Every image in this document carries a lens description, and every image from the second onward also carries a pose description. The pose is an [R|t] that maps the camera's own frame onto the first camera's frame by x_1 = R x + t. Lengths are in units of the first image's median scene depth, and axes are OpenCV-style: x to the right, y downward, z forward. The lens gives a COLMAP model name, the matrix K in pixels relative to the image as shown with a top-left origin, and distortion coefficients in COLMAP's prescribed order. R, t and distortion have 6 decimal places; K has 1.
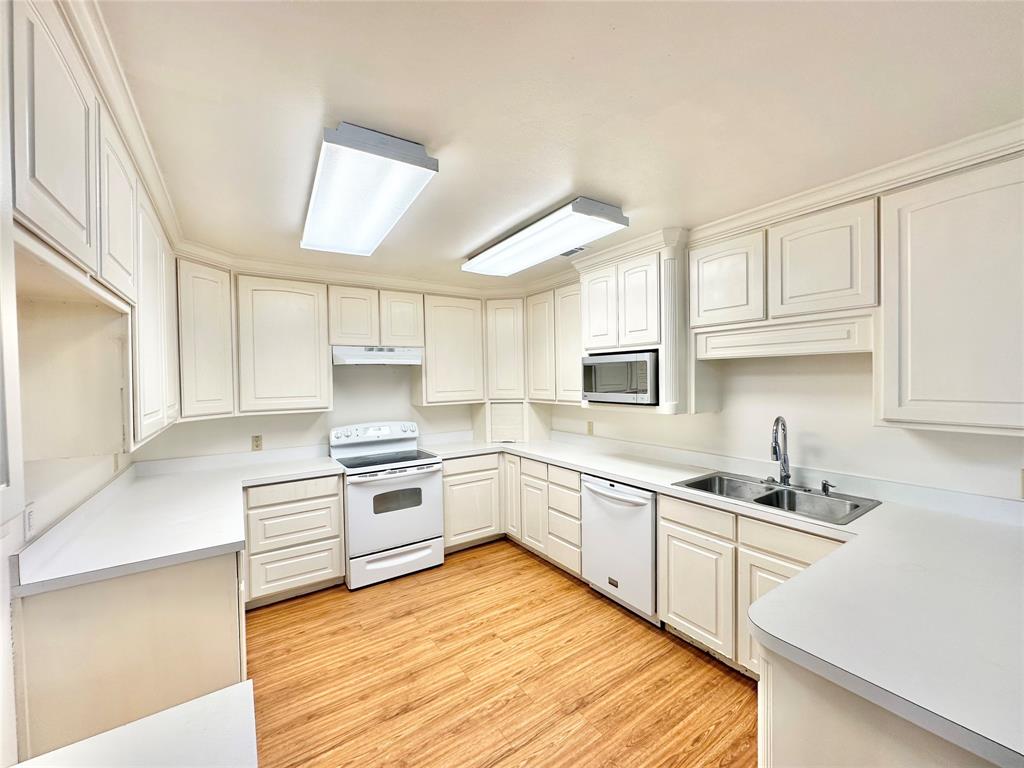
lens RADIAL K [[410.3, 0, 510.0], [0, 410.3, 381.5], [0, 0, 1]] dist [-0.004533, 0.000498]
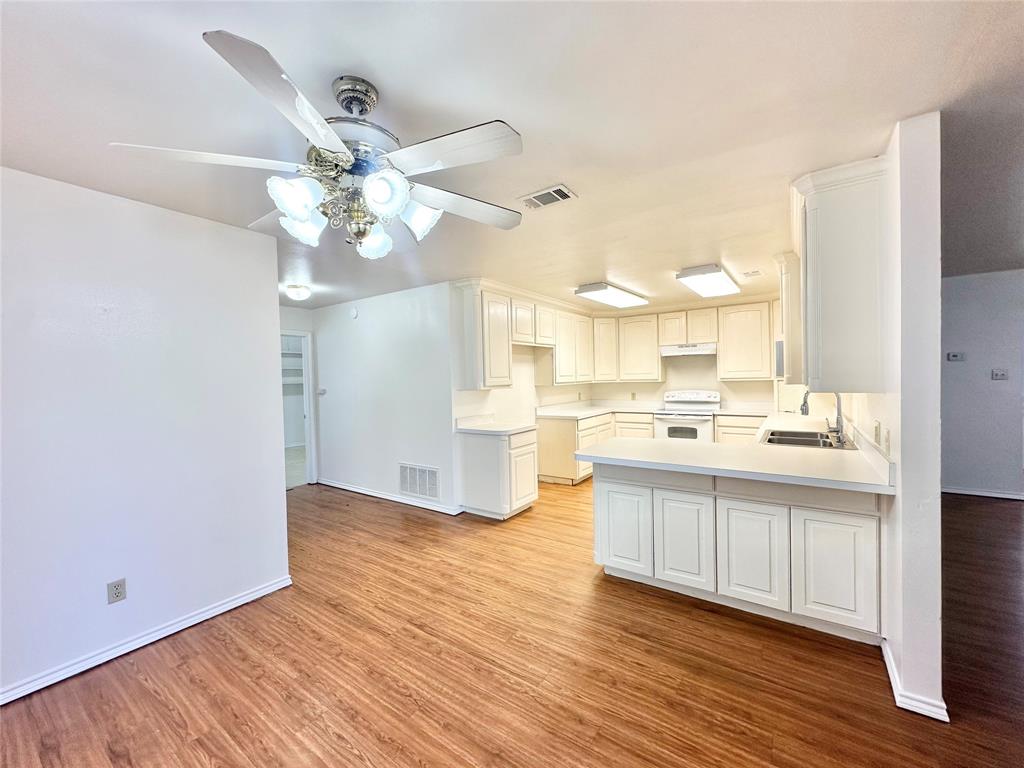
lens RADIAL K [[410.3, 0, 514.5], [0, 410.3, 384.3], [0, 0, 1]] dist [-0.004533, 0.000498]
pose [[0.367275, 0.024216, -0.929797, 1.043012], [0.009801, 0.999505, 0.029903, 0.022086], [0.930061, -0.020096, 0.366855, -0.294798]]
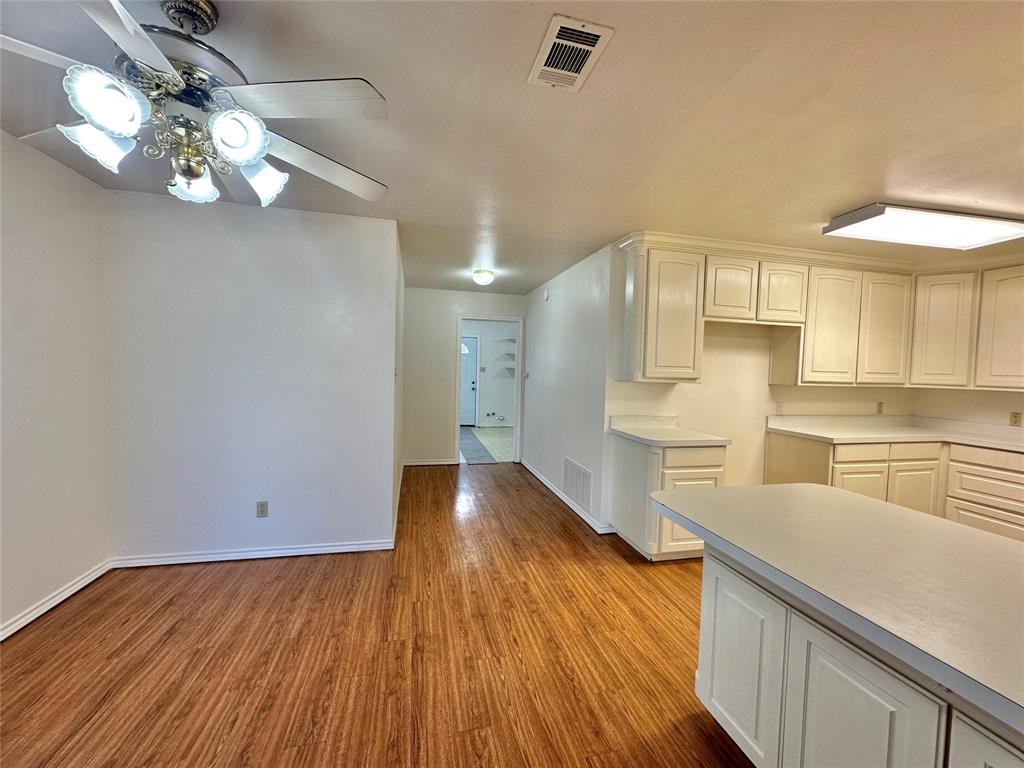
lens RADIAL K [[410.3, 0, 508.3], [0, 410.3, 384.1], [0, 0, 1]] dist [-0.004533, 0.000498]
pose [[-0.351017, 0.043385, -0.935364, 0.833752], [-0.029592, 0.997913, 0.057391, 0.035150], [0.935902, 0.047824, -0.349000, 0.116556]]
